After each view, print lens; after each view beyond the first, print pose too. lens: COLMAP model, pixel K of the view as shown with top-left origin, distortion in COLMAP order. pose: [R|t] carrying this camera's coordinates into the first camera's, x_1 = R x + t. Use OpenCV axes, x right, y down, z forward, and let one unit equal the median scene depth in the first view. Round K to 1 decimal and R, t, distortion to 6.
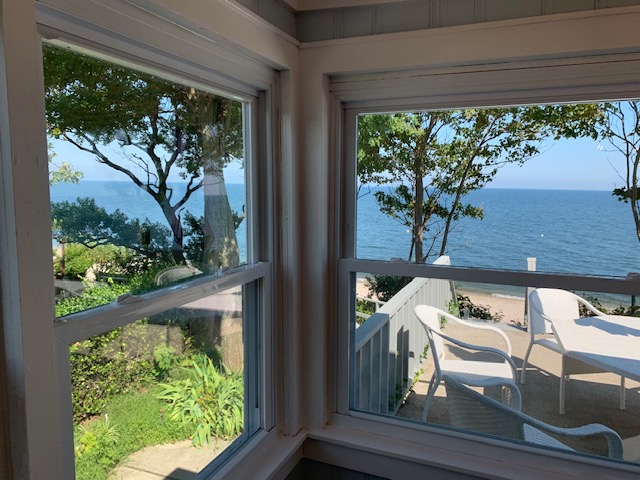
lens RADIAL K [[485.5, 0, 320.0], [0, 485.5, 240.0], [0, 0, 1]] dist [0.050146, -0.060107]
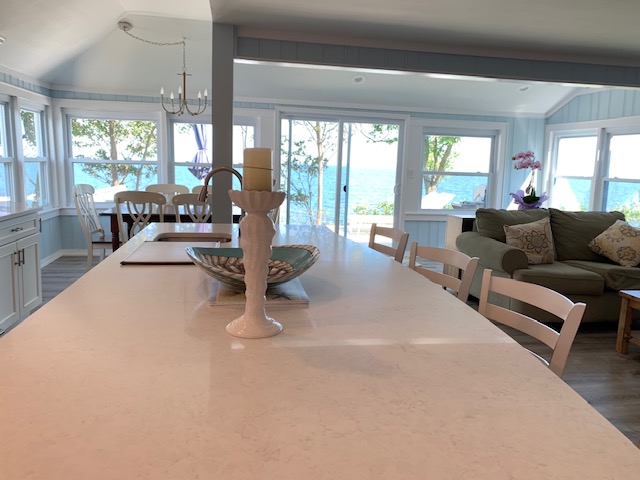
lens RADIAL K [[485.5, 0, 320.0], [0, 485.5, 240.0], [0, 0, 1]] dist [0.050146, -0.060107]
pose [[0.841878, -0.072098, 0.534831, -0.048237], [0.040864, 0.996707, 0.070038, 0.060205], [-0.538119, -0.037108, 0.842052, -0.399184]]
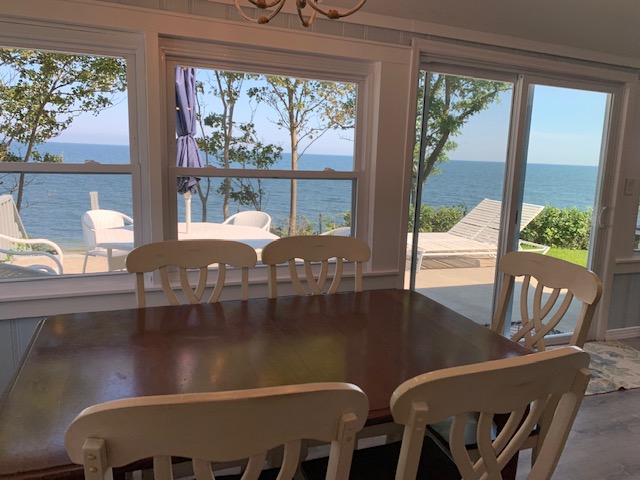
lens RADIAL K [[485.5, 0, 320.0], [0, 485.5, 240.0], [0, 0, 1]] dist [0.050146, -0.060107]
pose [[0.711713, -0.110038, 0.693798, 0.000726], [0.048992, 0.993025, 0.107240, 0.020412], [-0.700759, -0.042334, 0.712140, -0.078775]]
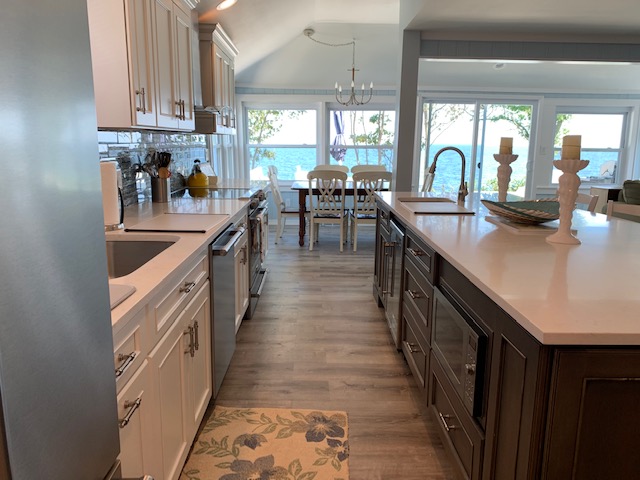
lens RADIAL K [[489.7, 0, 328.6], [0, 489.7, 236.7], [0, 0, 1]] dist [0.052154, -0.061219]
pose [[0.908626, -0.084191, 0.409036, -0.148691], [0.049879, 0.994335, 0.093860, 0.062848], [-0.414622, -0.064881, 0.907678, -0.429780]]
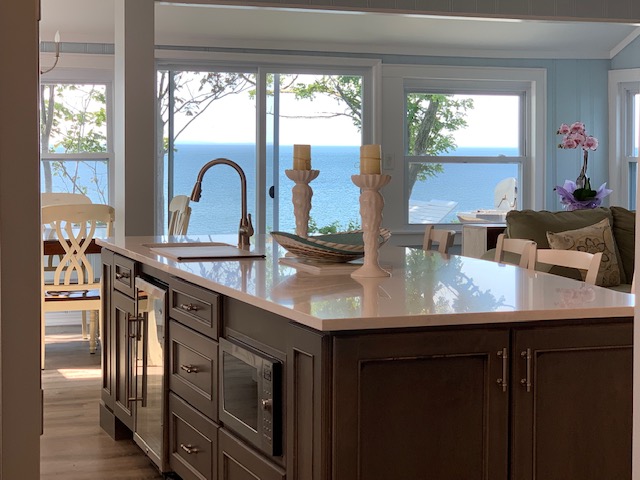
lens RADIAL K [[1341.8, 0, 320.0], [0, 1341.8, 240.0], [0, 0, 1]] dist [-0.025543, -0.075677]
pose [[0.727107, -0.061446, 0.683768, -0.267143], [0.083158, 0.996536, 0.001124, 0.072680], [-0.681469, 0.056044, 0.729698, -0.568507]]
